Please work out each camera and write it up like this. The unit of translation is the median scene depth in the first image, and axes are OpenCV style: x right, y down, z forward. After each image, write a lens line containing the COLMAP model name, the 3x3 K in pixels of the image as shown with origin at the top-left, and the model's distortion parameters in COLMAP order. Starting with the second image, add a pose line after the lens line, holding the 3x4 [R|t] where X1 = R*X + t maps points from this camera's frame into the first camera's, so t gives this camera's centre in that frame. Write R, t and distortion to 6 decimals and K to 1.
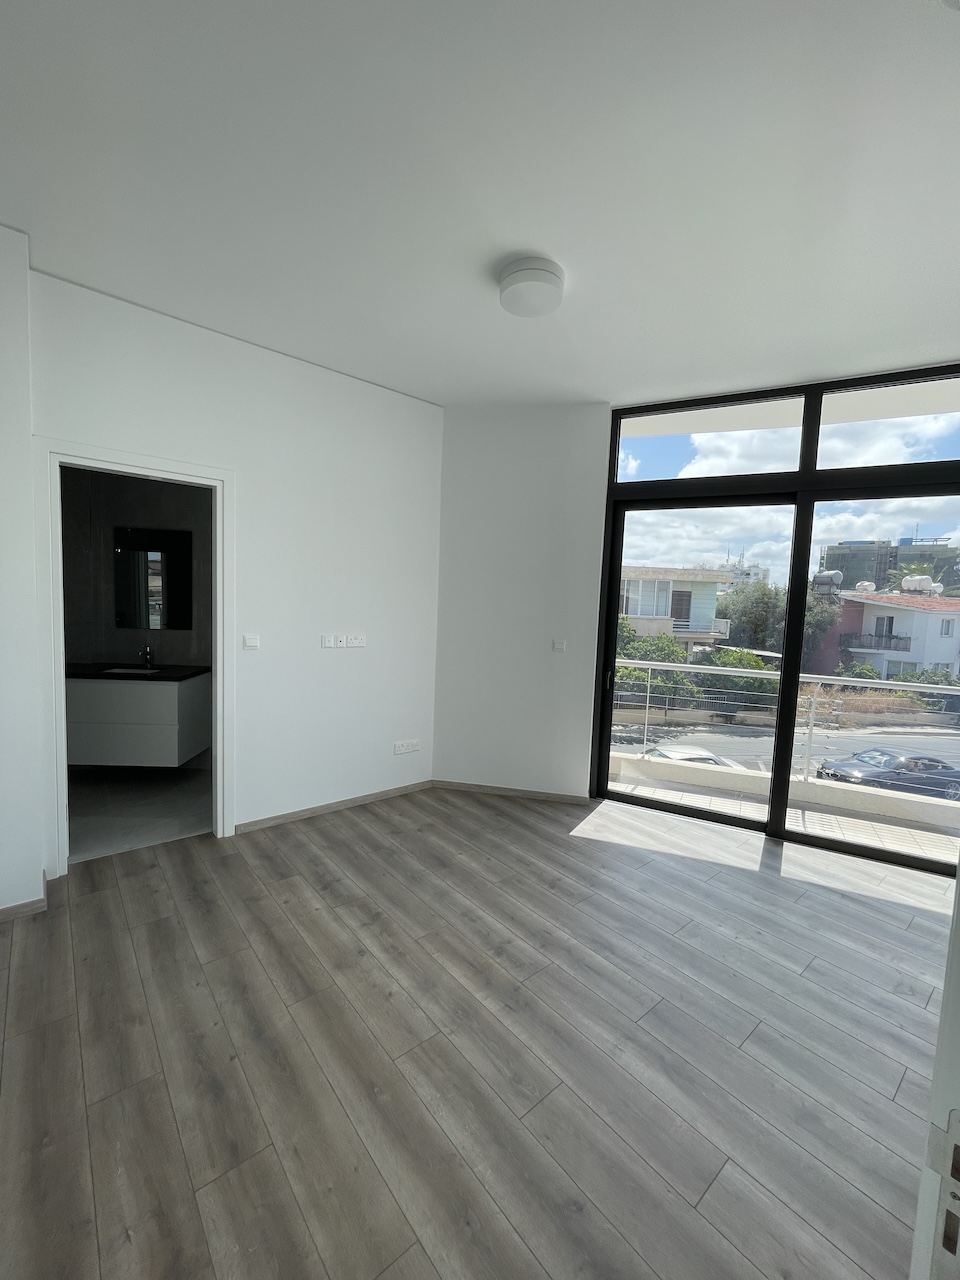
lens RADIAL K [[517.5, 0, 480.0], [0, 517.5, 640.0], [0, 0, 1]] dist [-0.000007, 0.000504]
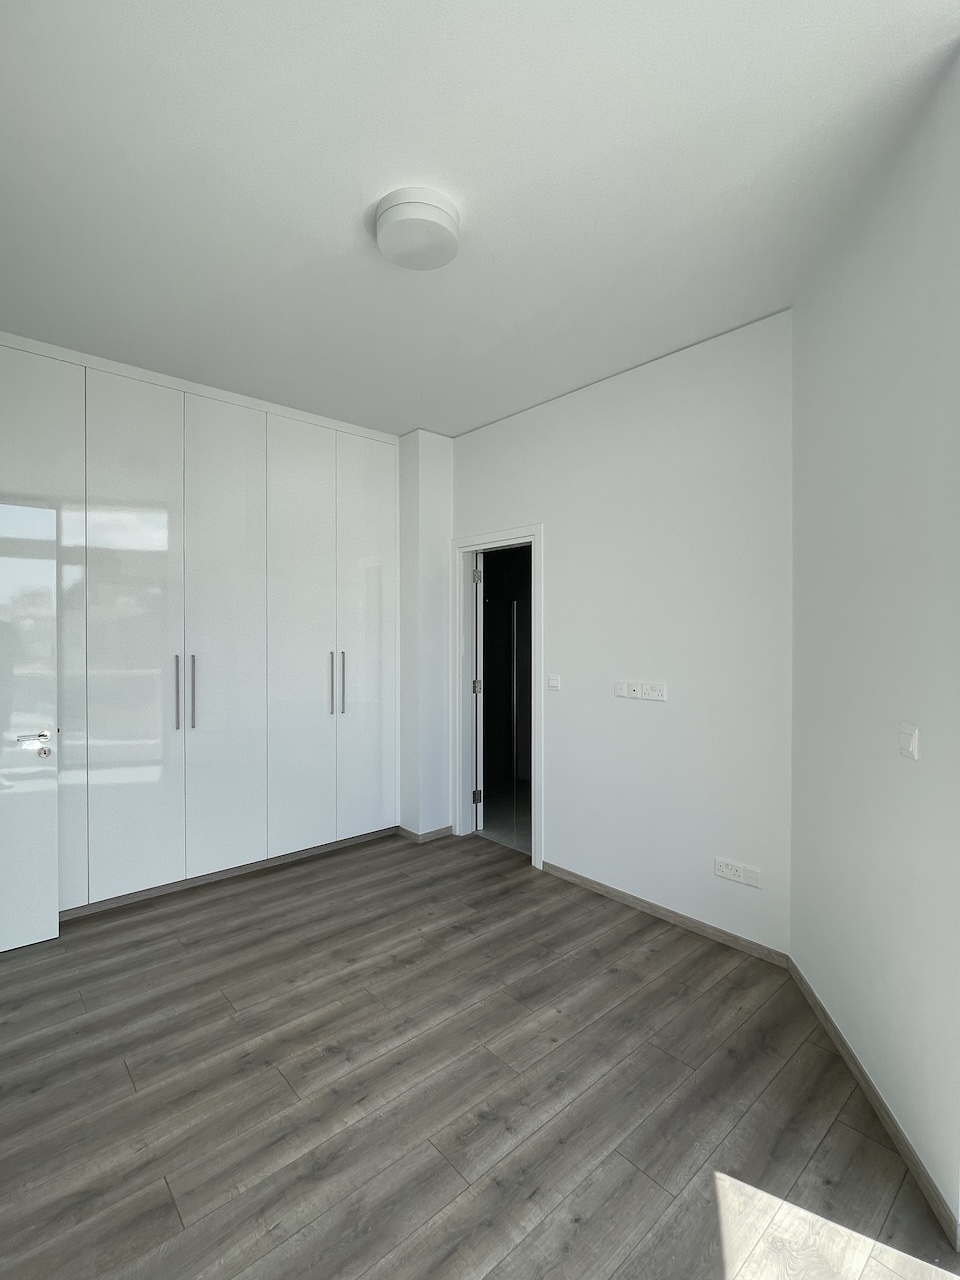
lens RADIAL K [[594.8, 0, 480.0], [0, 594.8, 640.0], [0, 0, 1]] dist [0.001222, 0.001689]
pose [[0.020908, -0.032331, -0.999259, 0.691566], [-0.074817, 0.996624, -0.033811, -0.028450], [0.996978, 0.075469, 0.018418, 0.790431]]
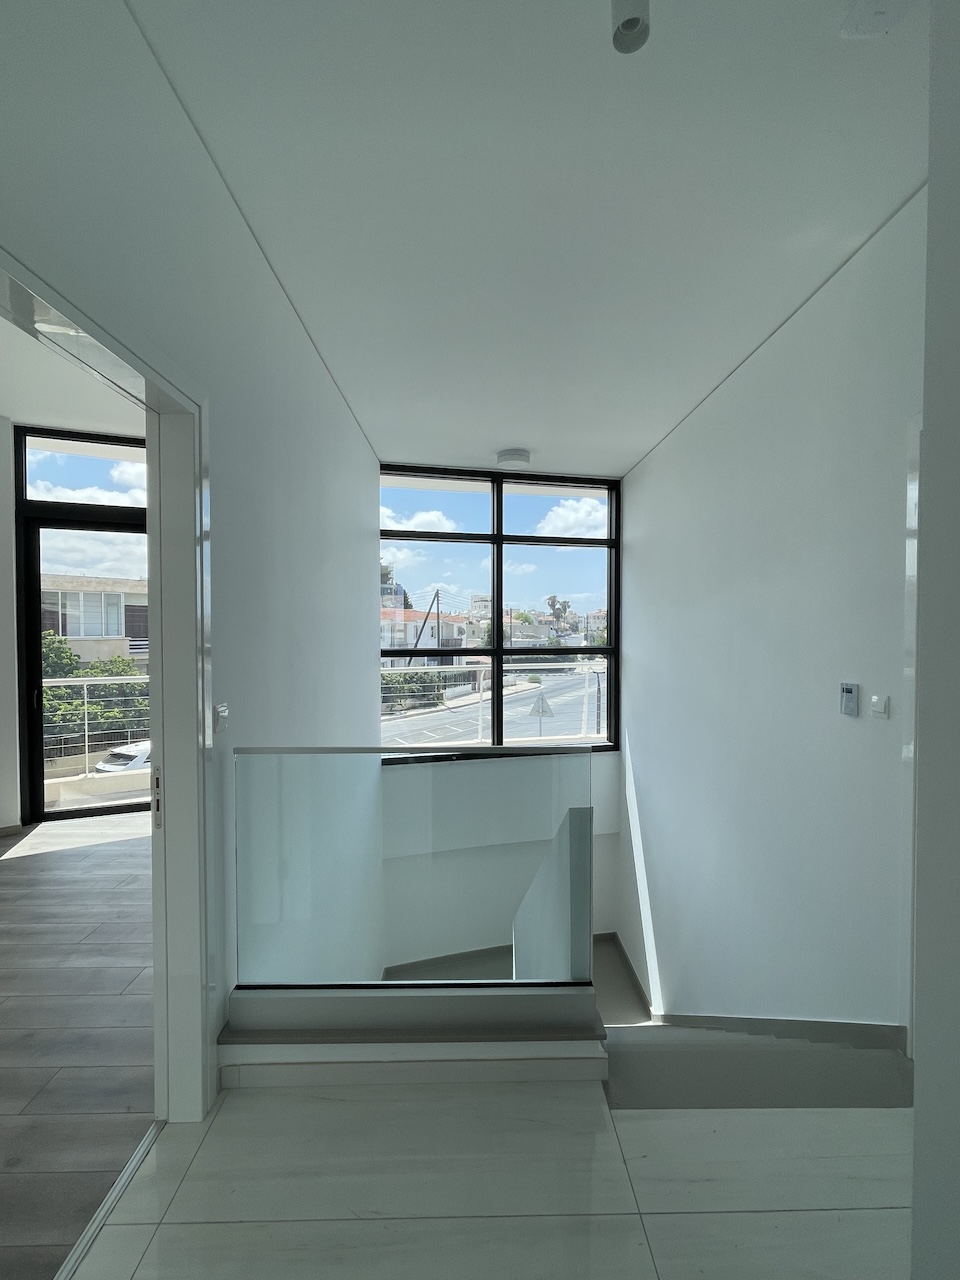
lens RADIAL K [[594.8, 0, 480.0], [0, 594.8, 640.0], [0, 0, 1]] dist [0.001222, 0.001689]
pose [[0.634604, -0.059906, 0.770512, -0.092773], [0.086276, 0.996251, 0.006399, 0.037974], [-0.768007, 0.062416, 0.637393, -0.438810]]
